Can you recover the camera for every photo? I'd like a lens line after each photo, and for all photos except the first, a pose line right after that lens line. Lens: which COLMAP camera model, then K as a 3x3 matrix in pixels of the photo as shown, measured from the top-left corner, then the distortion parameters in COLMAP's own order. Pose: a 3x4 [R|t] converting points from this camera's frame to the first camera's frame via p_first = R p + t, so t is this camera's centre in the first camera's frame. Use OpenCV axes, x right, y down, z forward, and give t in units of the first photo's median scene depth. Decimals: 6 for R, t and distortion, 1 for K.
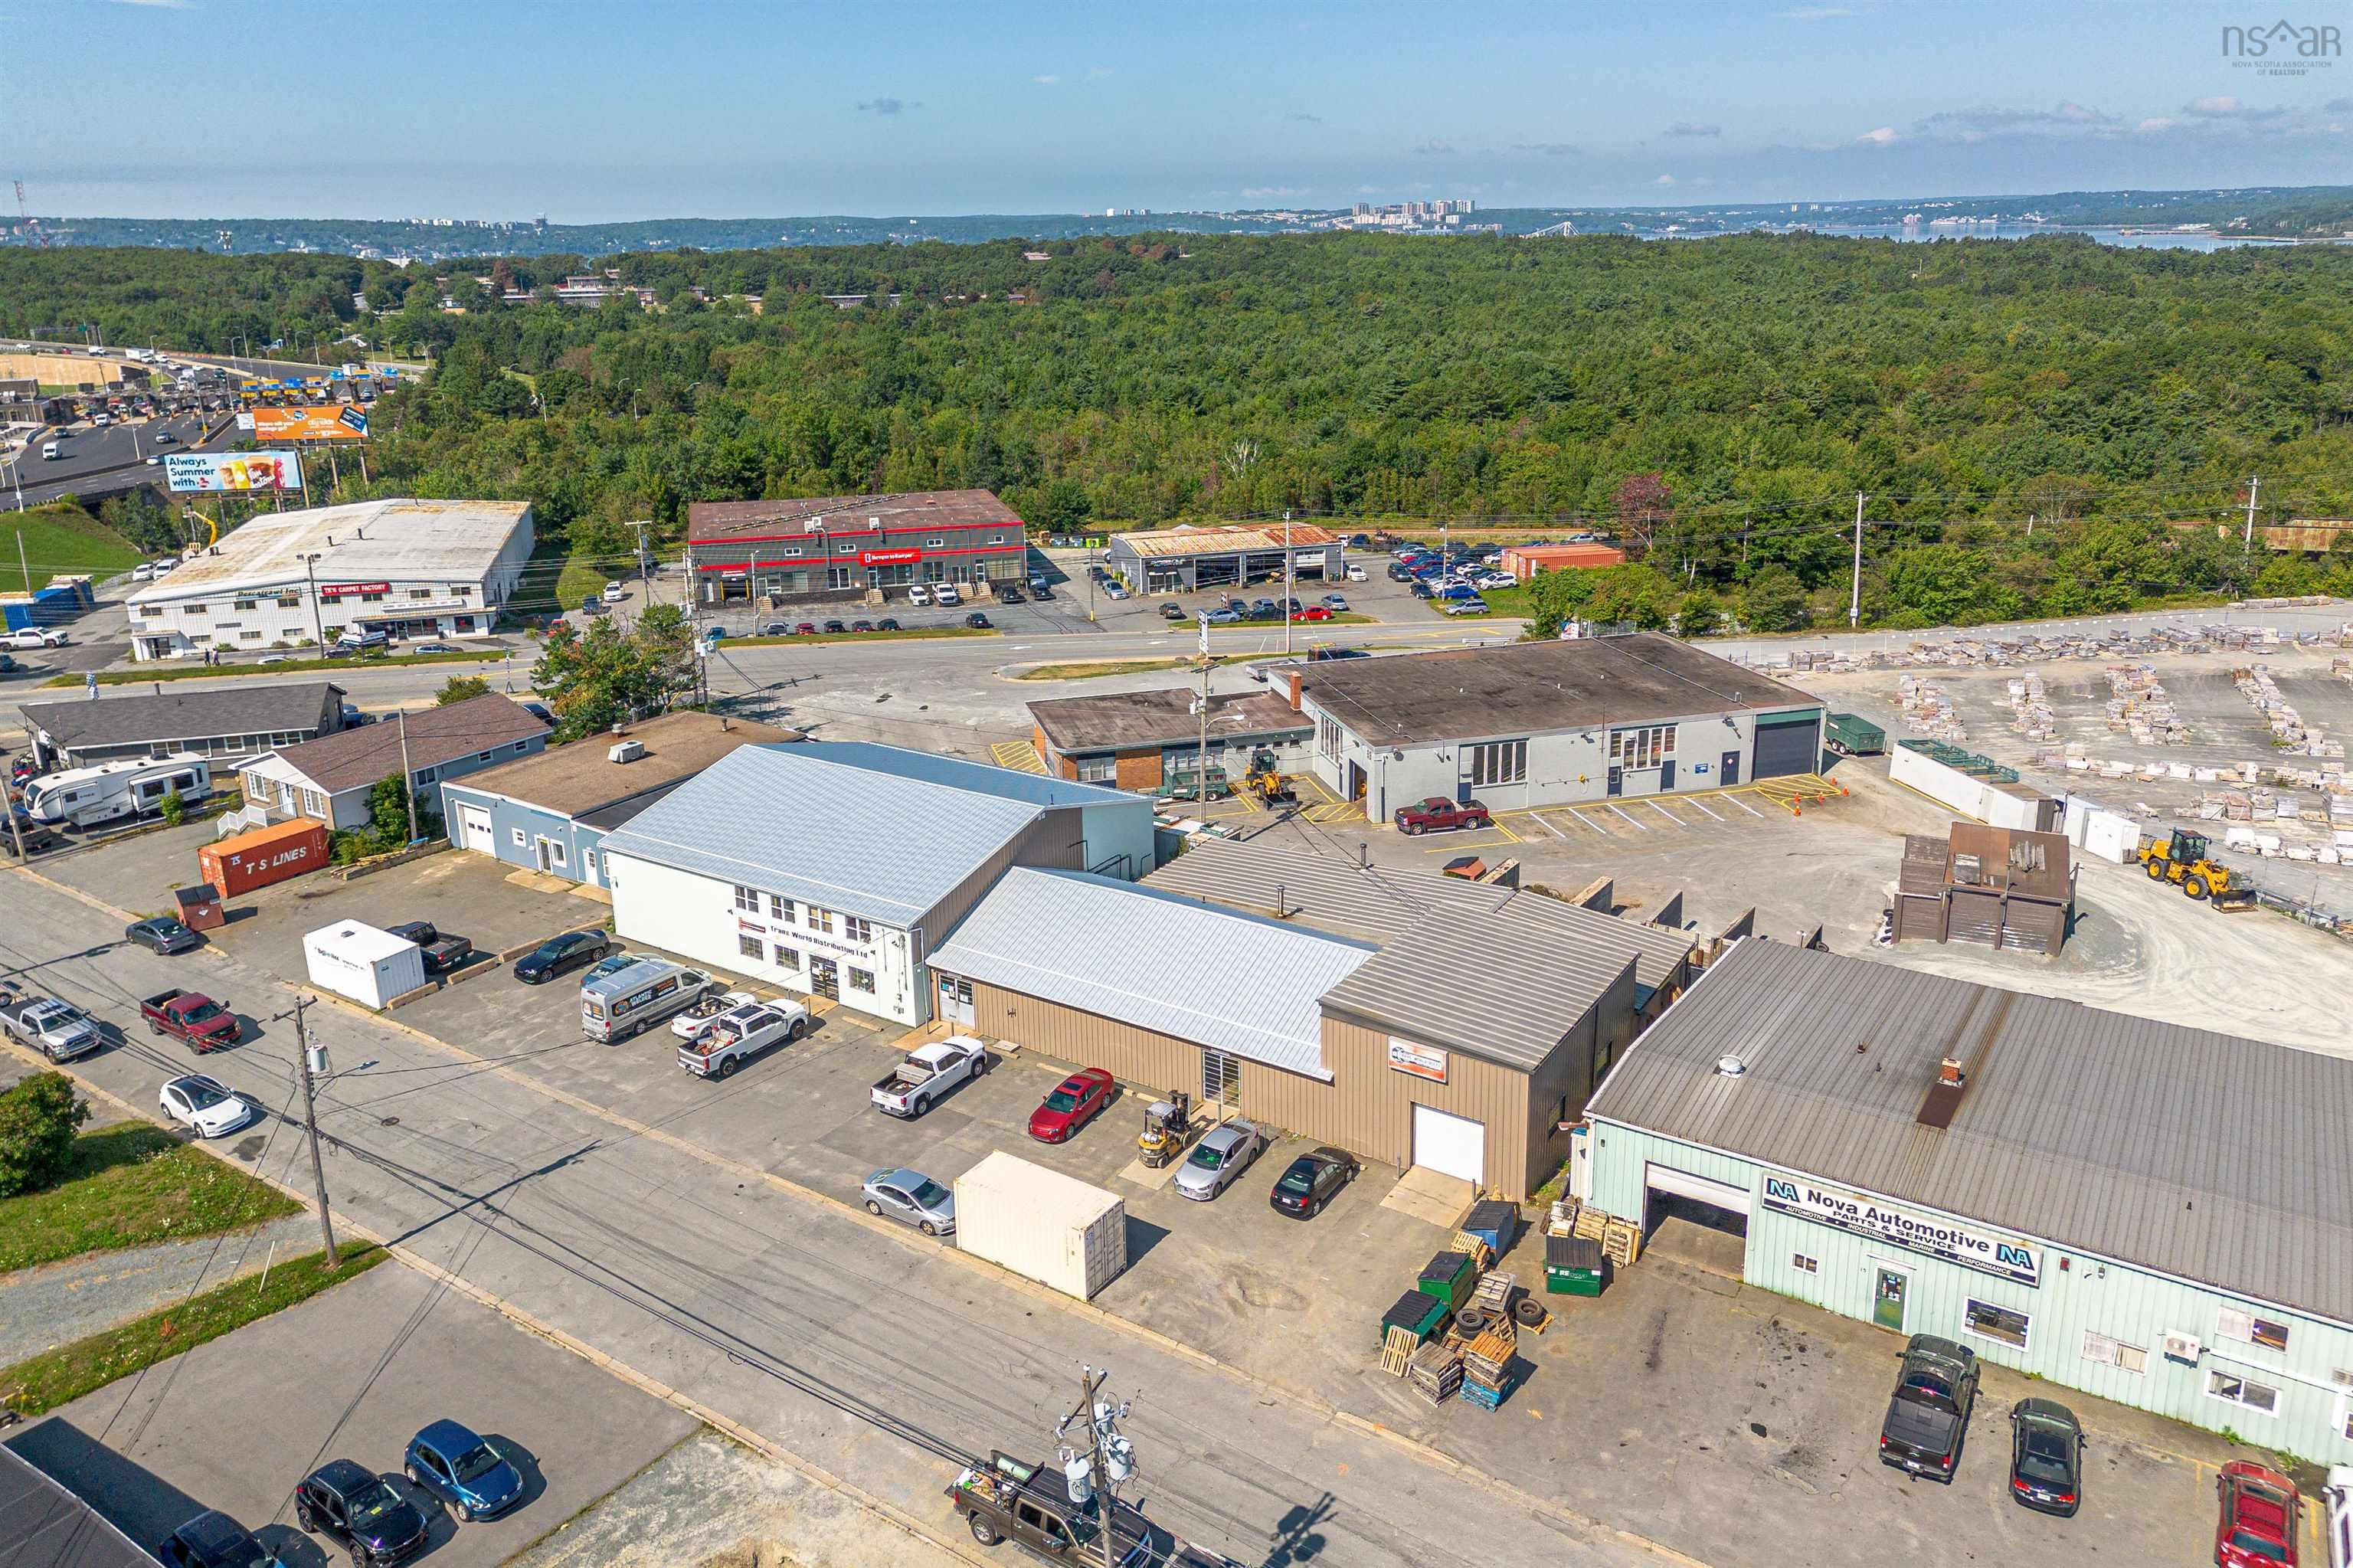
lens RADIAL K [[1525.8, 0, 1210.6], [0, 1525.8, 785.8], [0, 0, 1]] dist [0.070089, -0.051597]
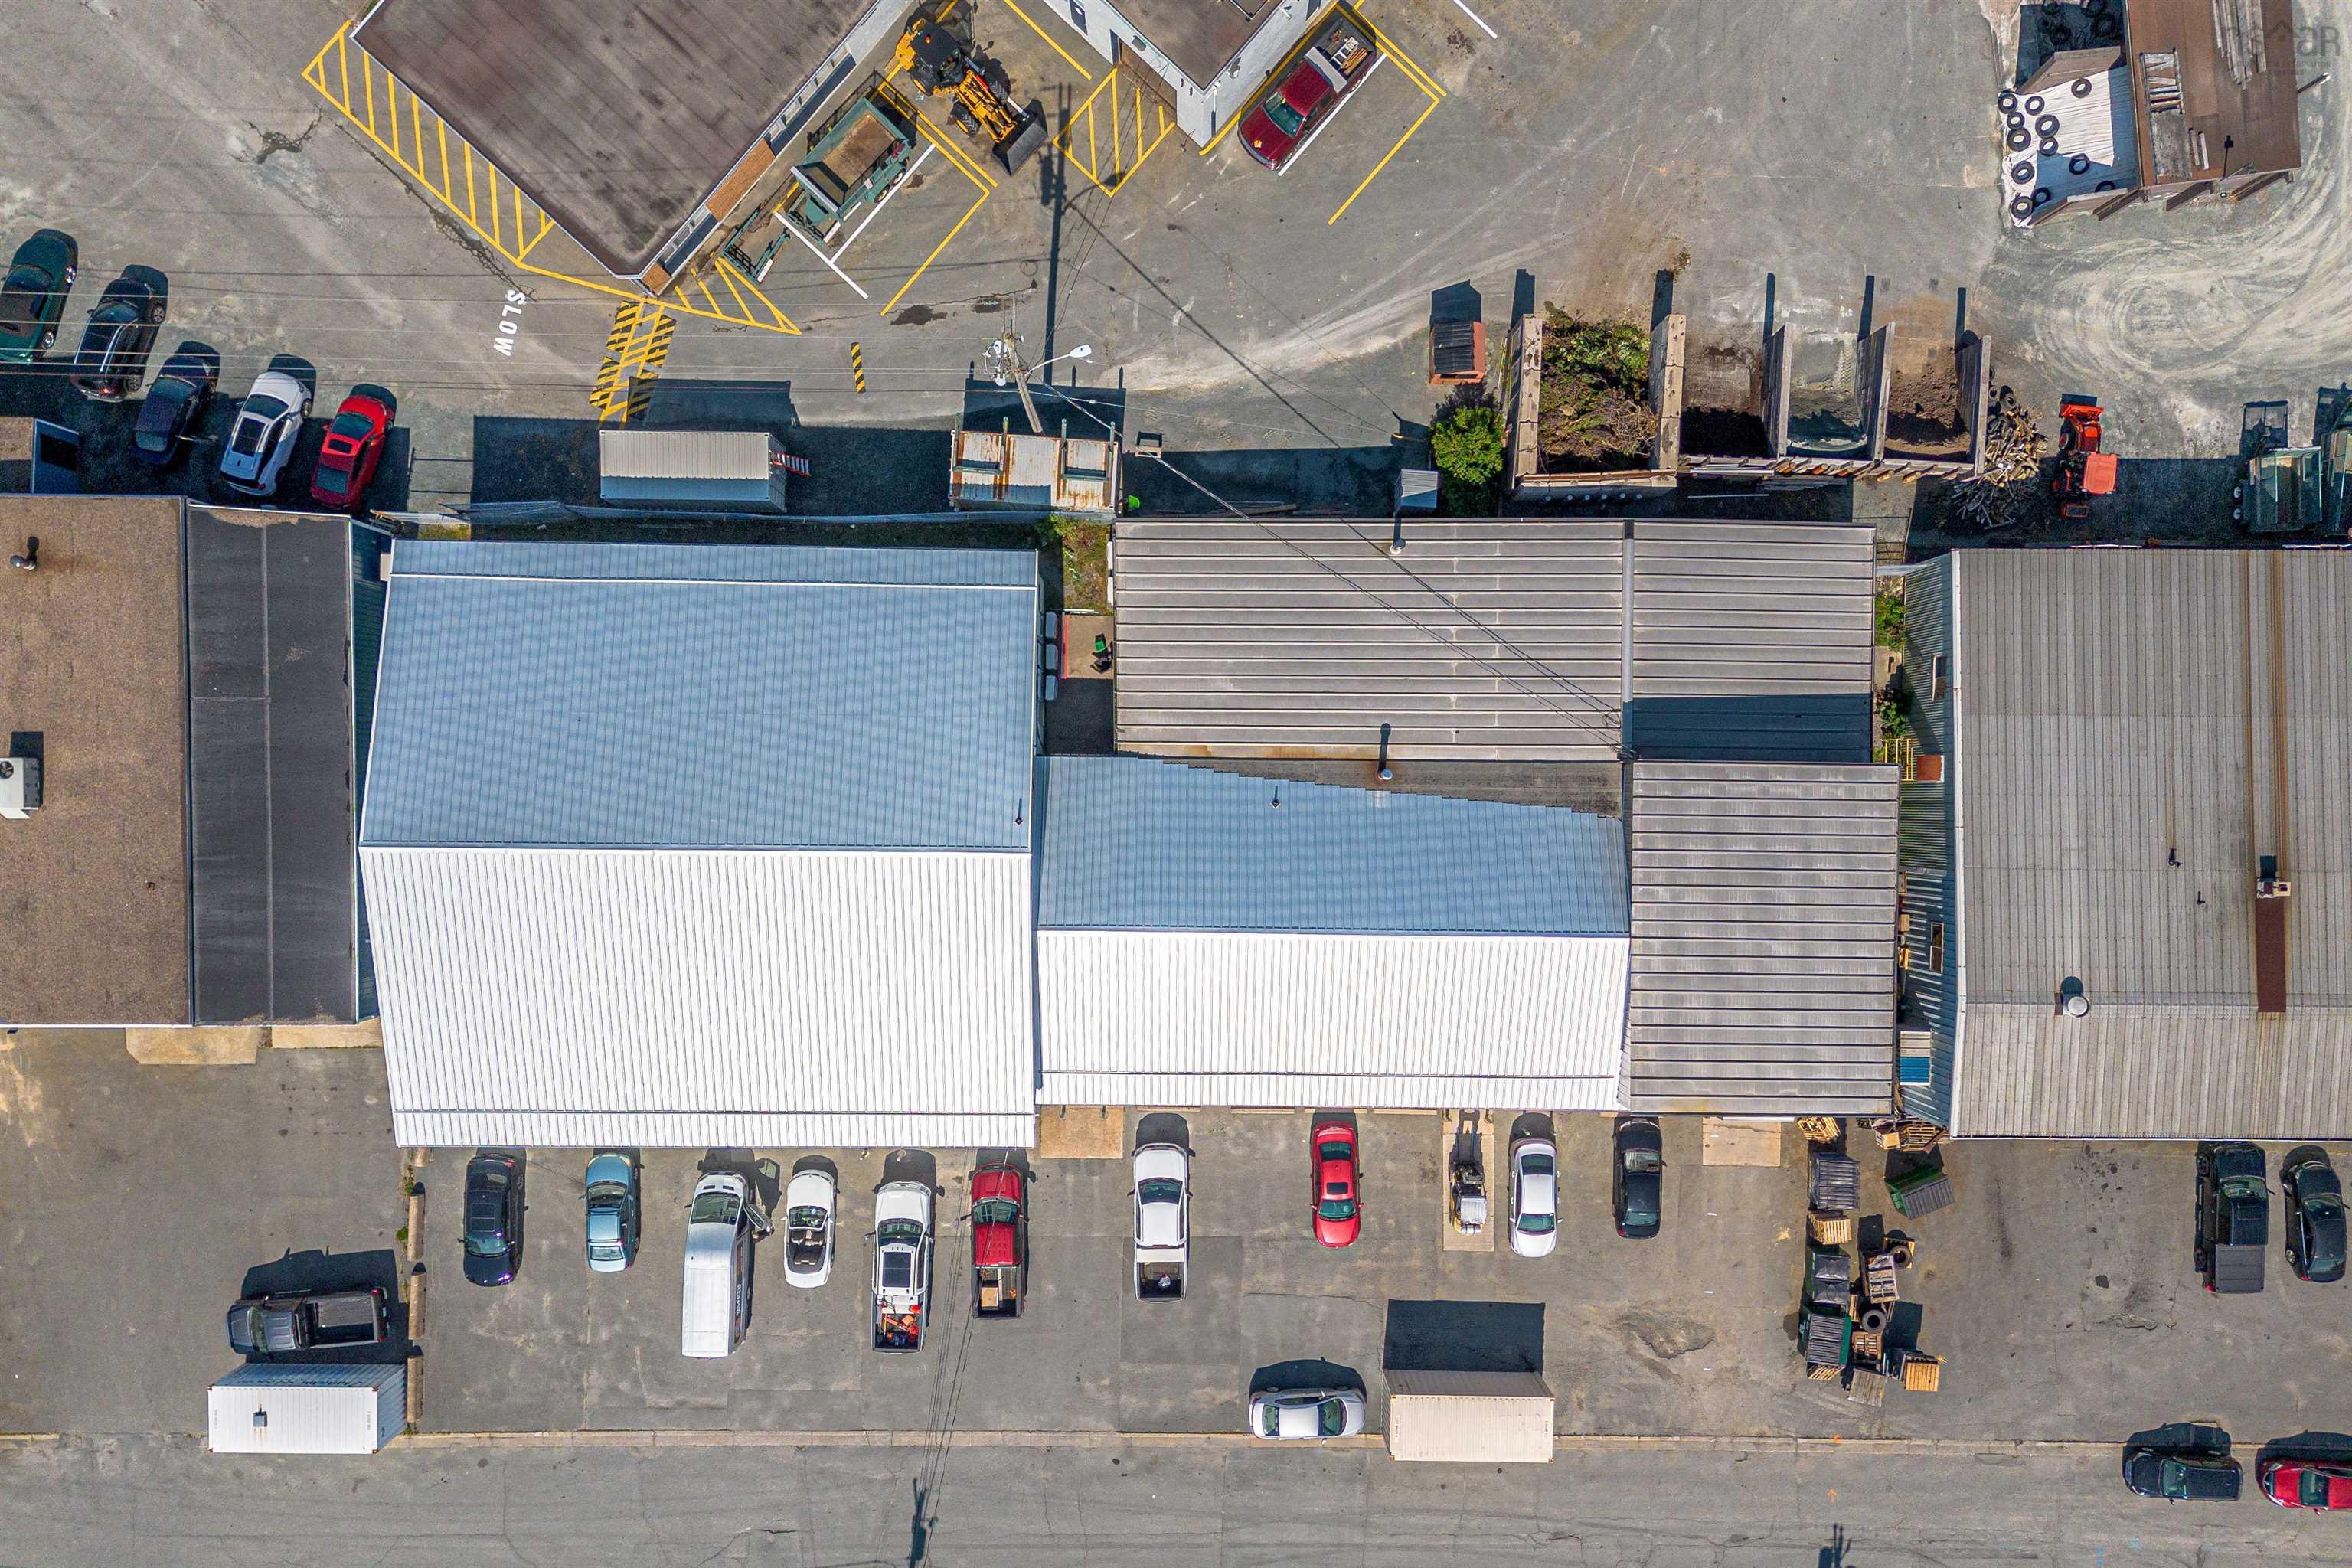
lens RADIAL K [[1644.2, 0, 1176.0], [0, 1644.2, 784.0], [0, 0, 1]] dist [0.069440, -0.054678]
pose [[0.851477, -0.524042, 0.019159, -0.062392], [0.157809, 0.290912, 0.943645, -0.742250], [-0.500083, -0.800469, 0.330404, 0.865831]]
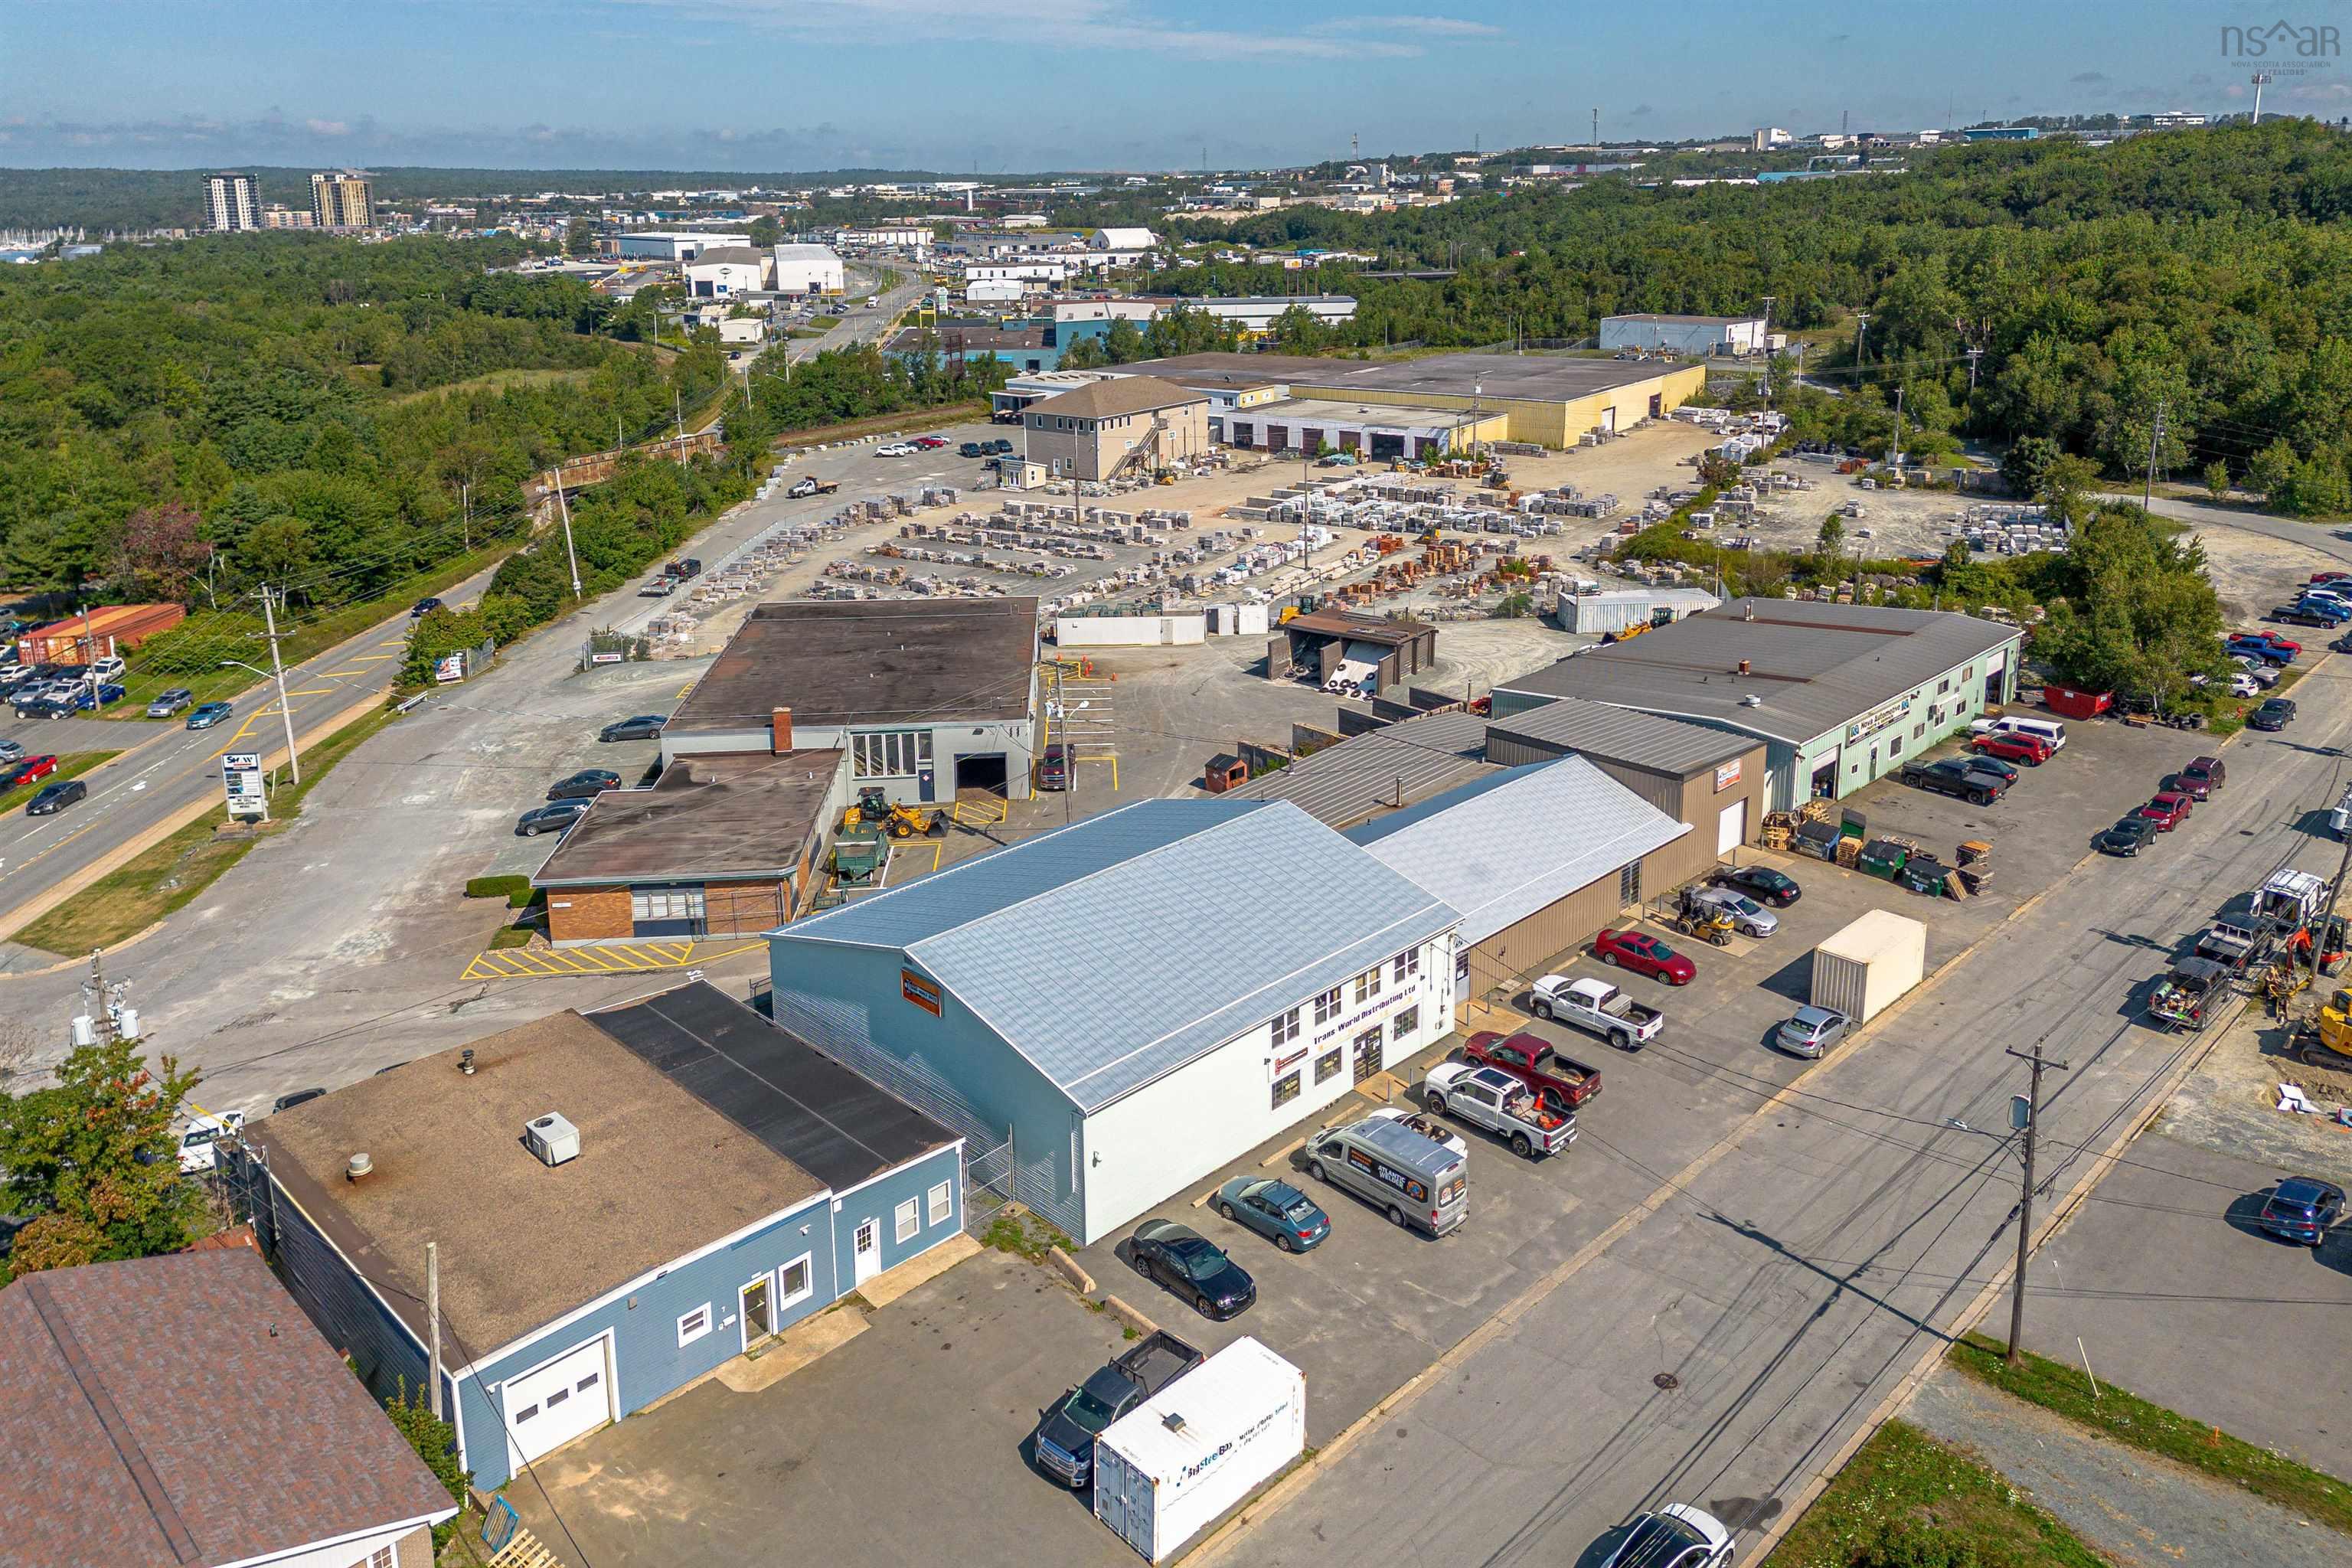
lens RADIAL K [[1606.3, 0, 1122.5], [0, 1606.3, 617.4], [0, 0, 1]] dist [0.068225, -0.045922]
pose [[0.266613, -0.229353, 0.936117, -1.177325], [0.331778, 0.933752, 0.134280, -0.292229], [-0.904898, 0.274783, 0.325044, 0.843876]]
